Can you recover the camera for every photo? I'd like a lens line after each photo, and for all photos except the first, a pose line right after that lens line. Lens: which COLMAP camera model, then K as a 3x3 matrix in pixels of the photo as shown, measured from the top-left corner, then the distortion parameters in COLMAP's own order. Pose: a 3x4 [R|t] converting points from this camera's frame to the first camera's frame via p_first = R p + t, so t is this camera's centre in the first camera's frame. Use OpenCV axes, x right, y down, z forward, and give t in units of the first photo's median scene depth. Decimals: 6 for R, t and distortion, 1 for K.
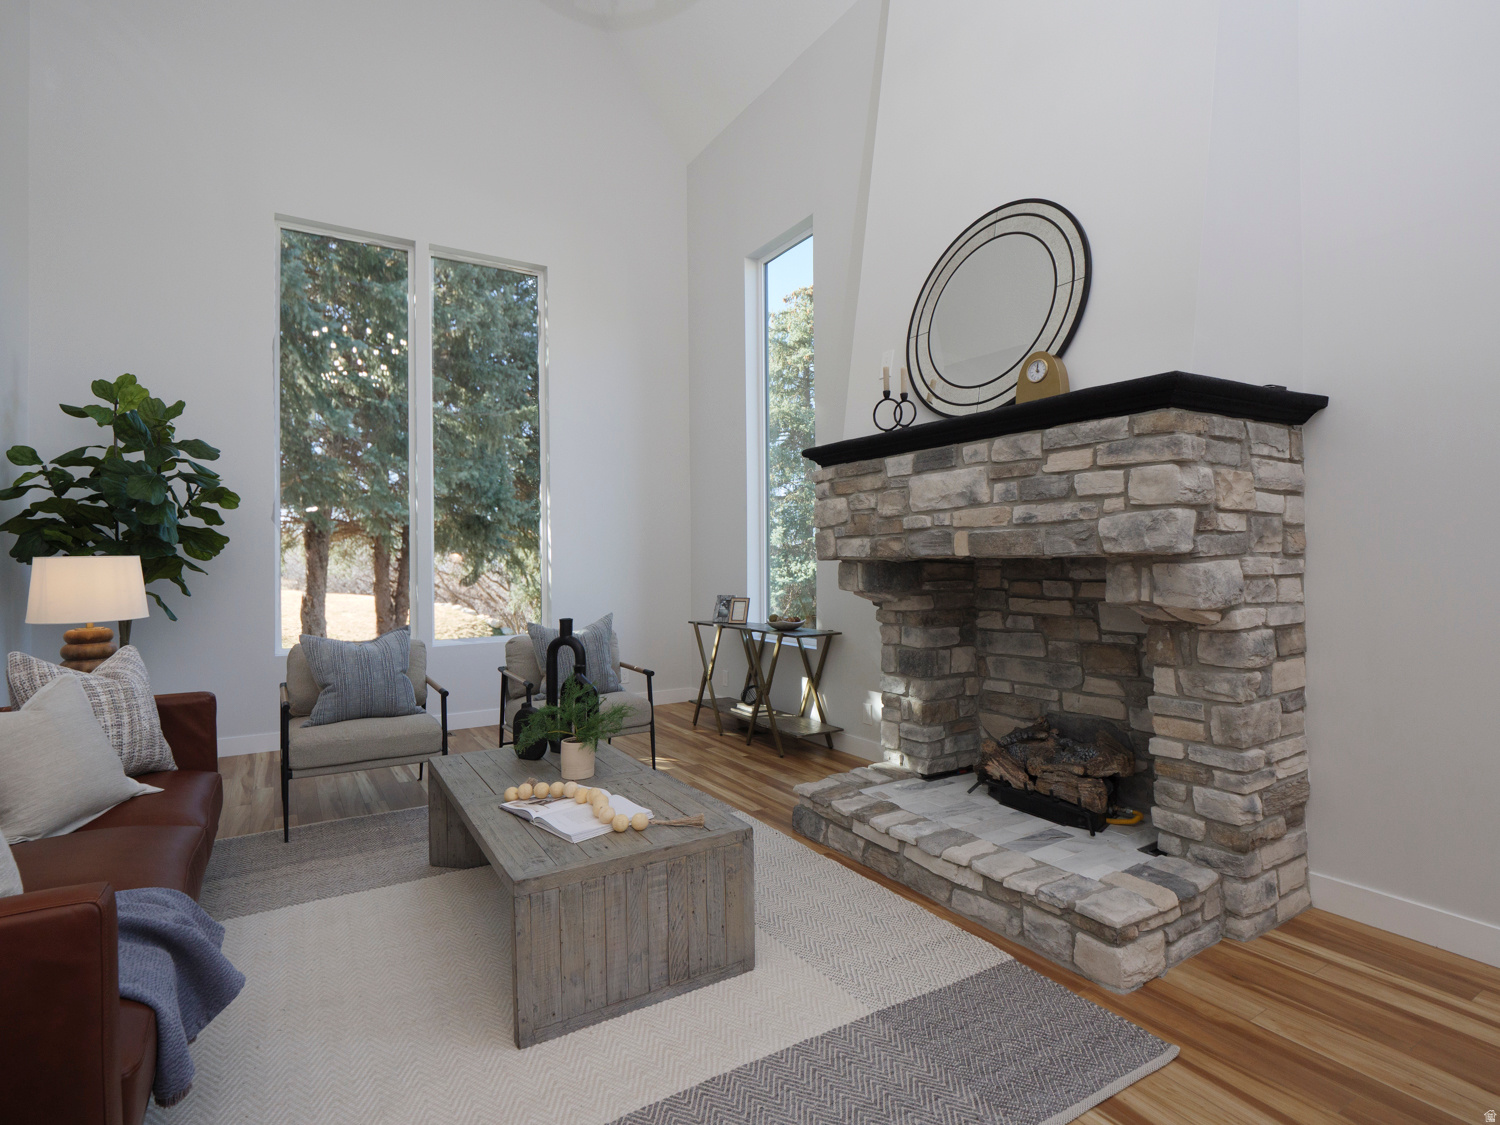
lens RADIAL K [[768.5, 0, 758.4], [0, 768.5, 558.3], [0, 0, 1]] dist [-0.011246, -0.001128]
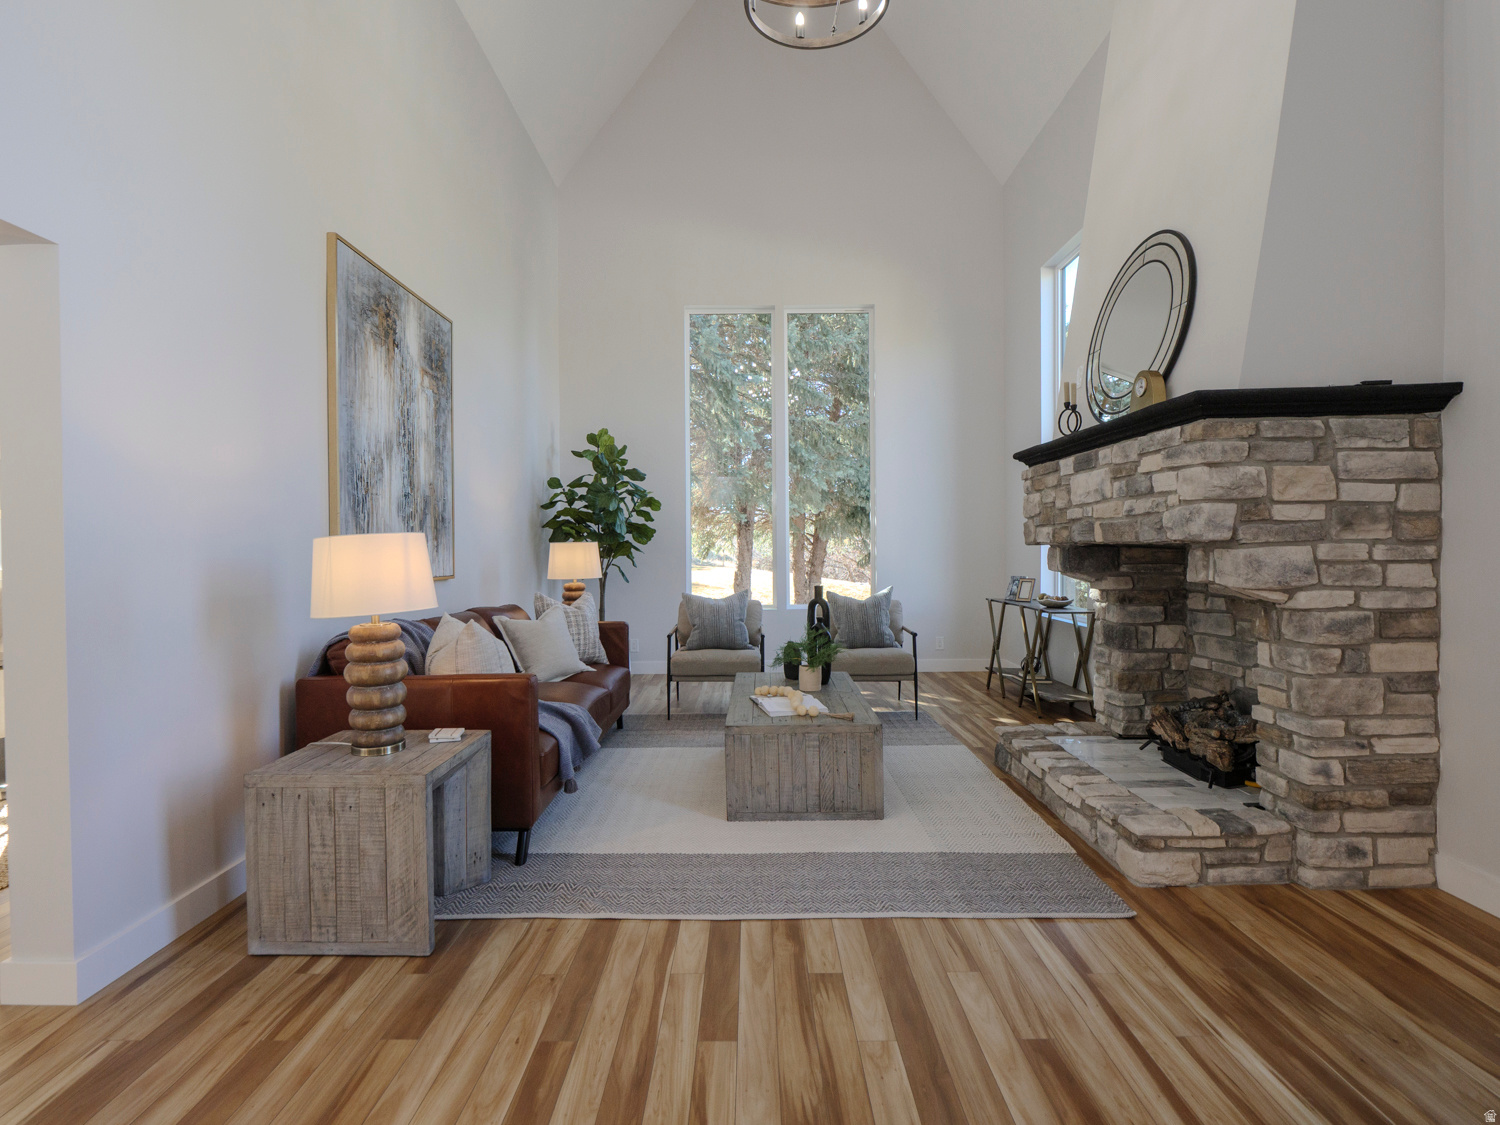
lens RADIAL K [[768.5, 0, 745.7], [0, 768.5, 559.8], [0, 0, 1]] dist [-0.011246, -0.001128]
pose [[0.842371, 0.011800, -0.538768, 0.479071], [0.000493, 0.999743, 0.022668, -0.002899], [0.538897, -0.019360, 0.842149, -0.331849]]
